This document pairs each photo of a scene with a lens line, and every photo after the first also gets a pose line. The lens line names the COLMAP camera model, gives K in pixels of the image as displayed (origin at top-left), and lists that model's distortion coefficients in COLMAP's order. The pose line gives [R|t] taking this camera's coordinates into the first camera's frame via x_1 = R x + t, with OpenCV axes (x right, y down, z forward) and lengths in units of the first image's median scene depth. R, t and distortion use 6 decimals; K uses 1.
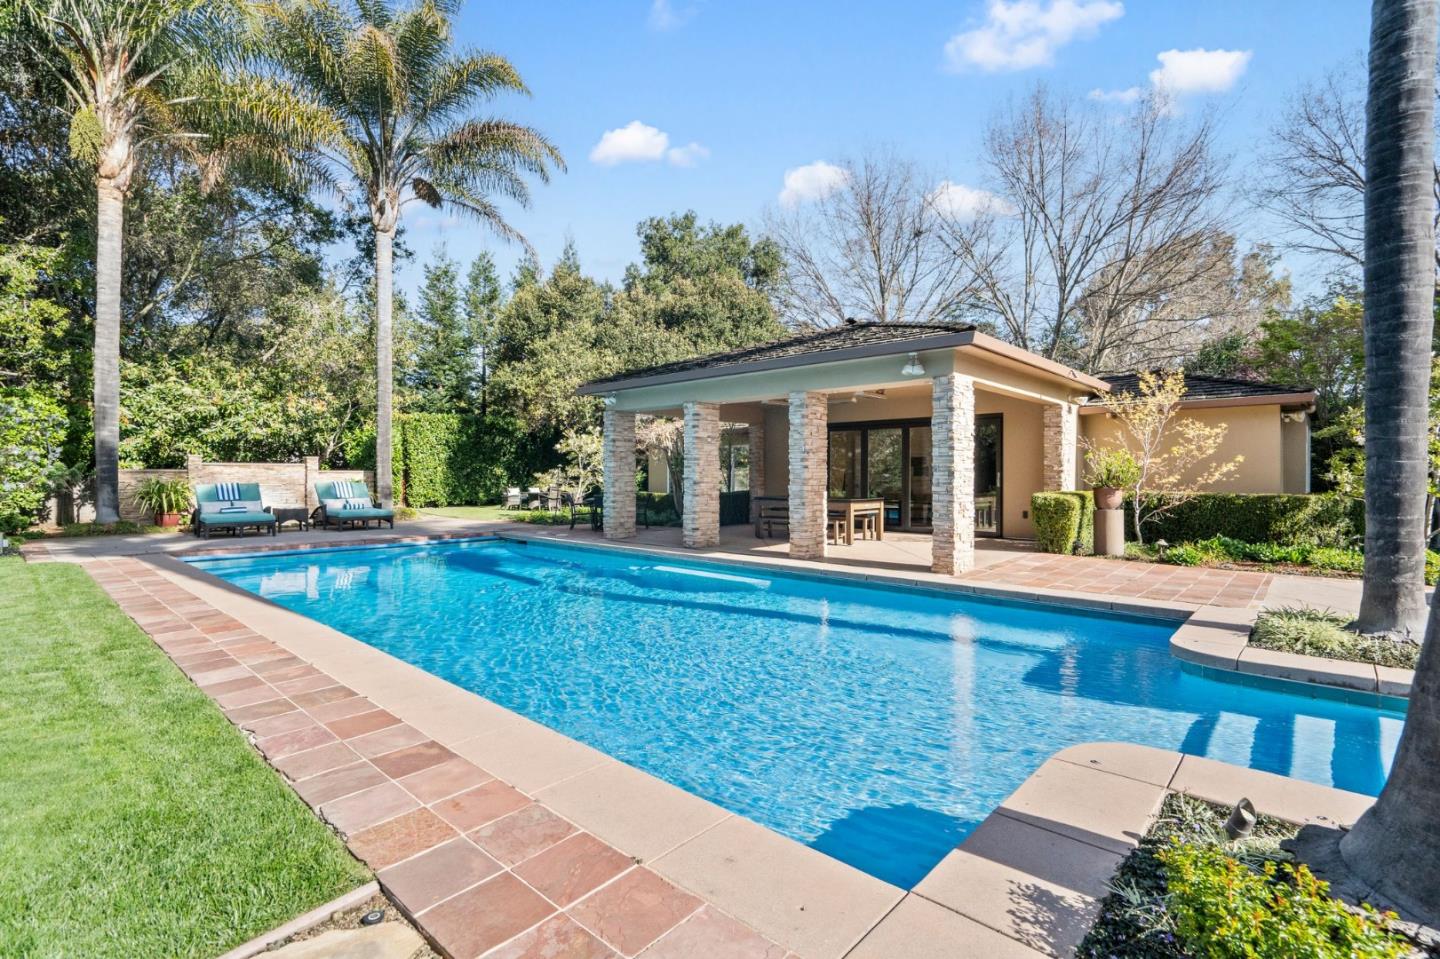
lens RADIAL K [[665.5, 0, 717.3], [0, 665.5, 478.3], [0, 0, 1]] dist [-0.004032, -0.000834]
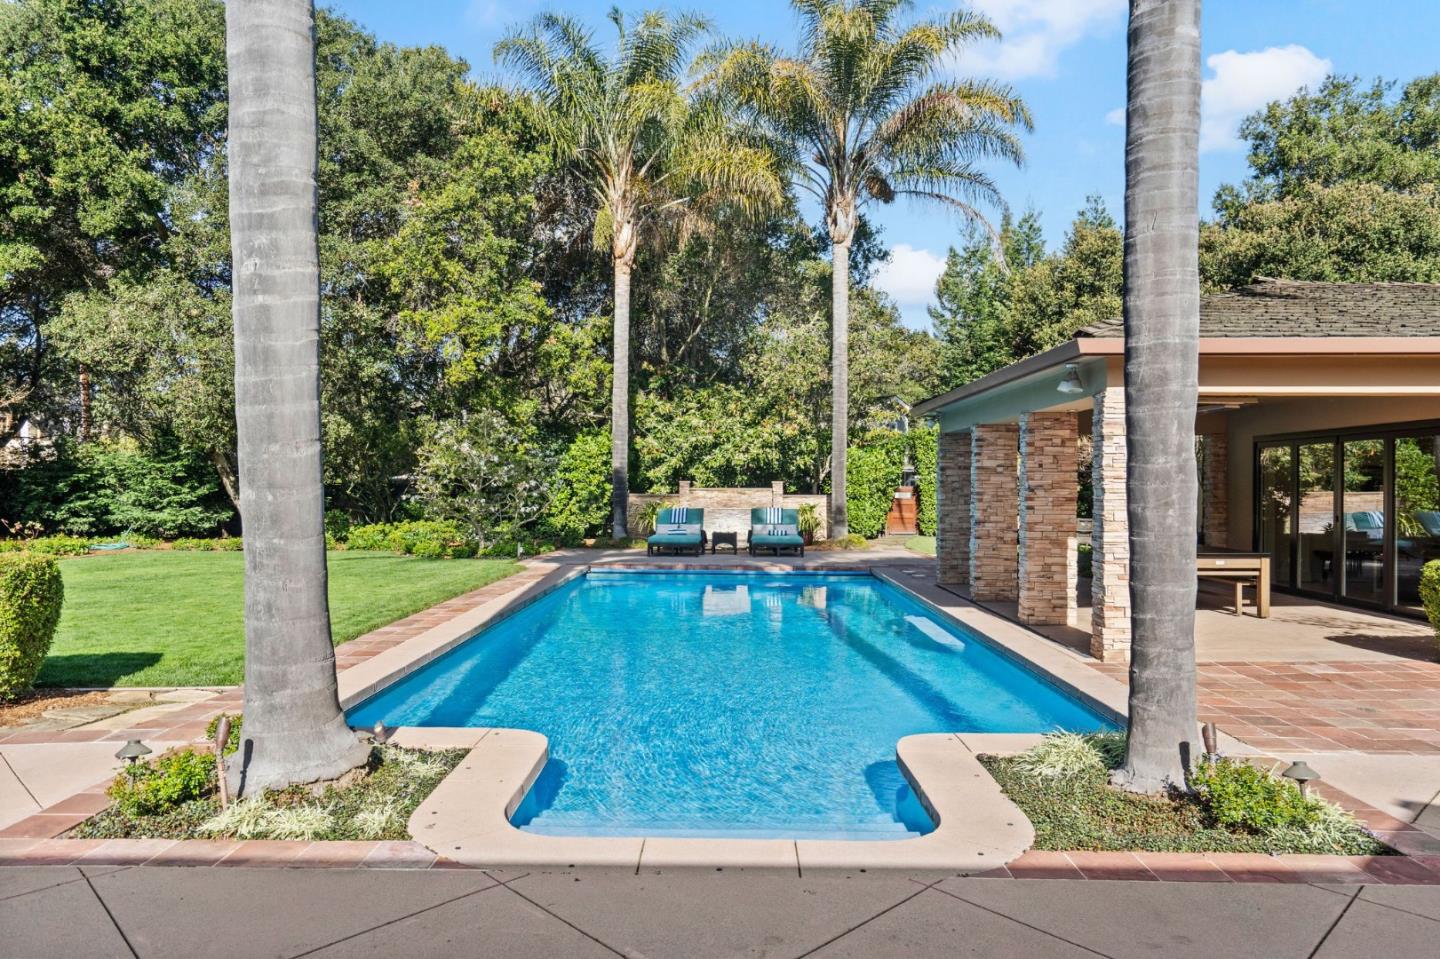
lens RADIAL K [[940.6, 0, 726.1], [0, 940.6, 476.5], [0, 0, 1]] dist [-0.005377, 0.001023]
pose [[0.666021, -0.004819, -0.745917, 0.403404], [-0.006999, 0.999895, -0.012709, -0.020888], [0.745900, 0.013685, 0.665918, -0.008542]]
